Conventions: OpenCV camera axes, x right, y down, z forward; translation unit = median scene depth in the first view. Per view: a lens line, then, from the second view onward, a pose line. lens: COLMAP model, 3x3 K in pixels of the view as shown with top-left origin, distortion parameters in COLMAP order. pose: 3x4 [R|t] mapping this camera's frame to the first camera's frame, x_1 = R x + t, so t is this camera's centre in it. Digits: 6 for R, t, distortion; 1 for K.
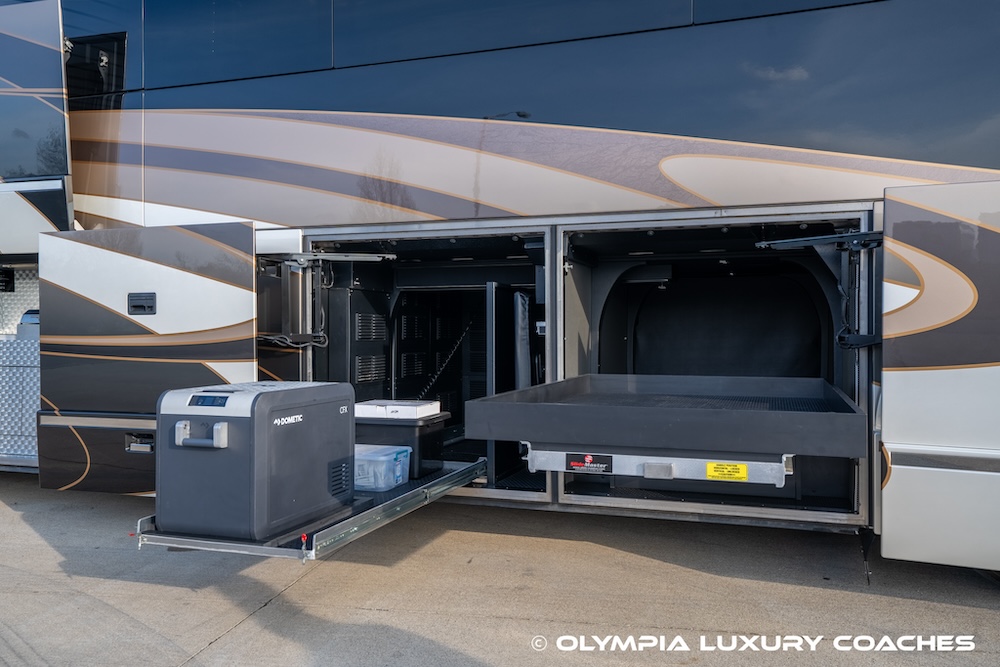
lens RADIAL K [[799.4, 0, 503.1], [0, 799.4, 330.8], [0, 0, 1]] dist [0.001147, 0.076072]
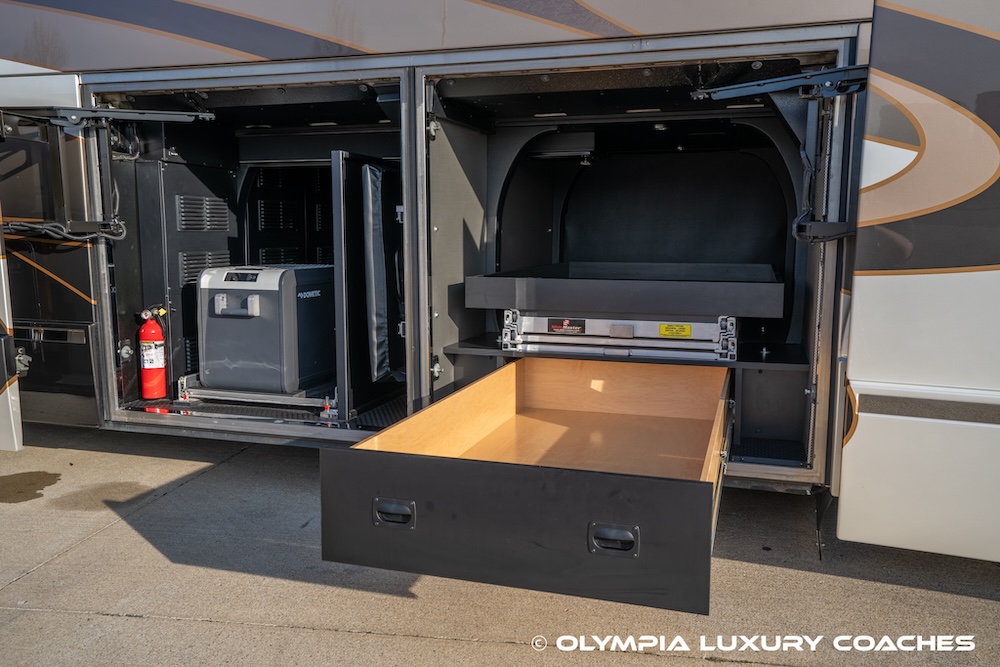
lens RADIAL K [[831.6, 0, 497.1], [0, 831.6, 330.5], [0, 0, 1]] dist [0.001587, 0.075788]
pose [[0.999591, -0.001530, 0.028543, 0.112978], [-0.002083, 0.992014, 0.126107, 0.006053], [-0.028508, -0.126115, 0.991606, 0.228115]]
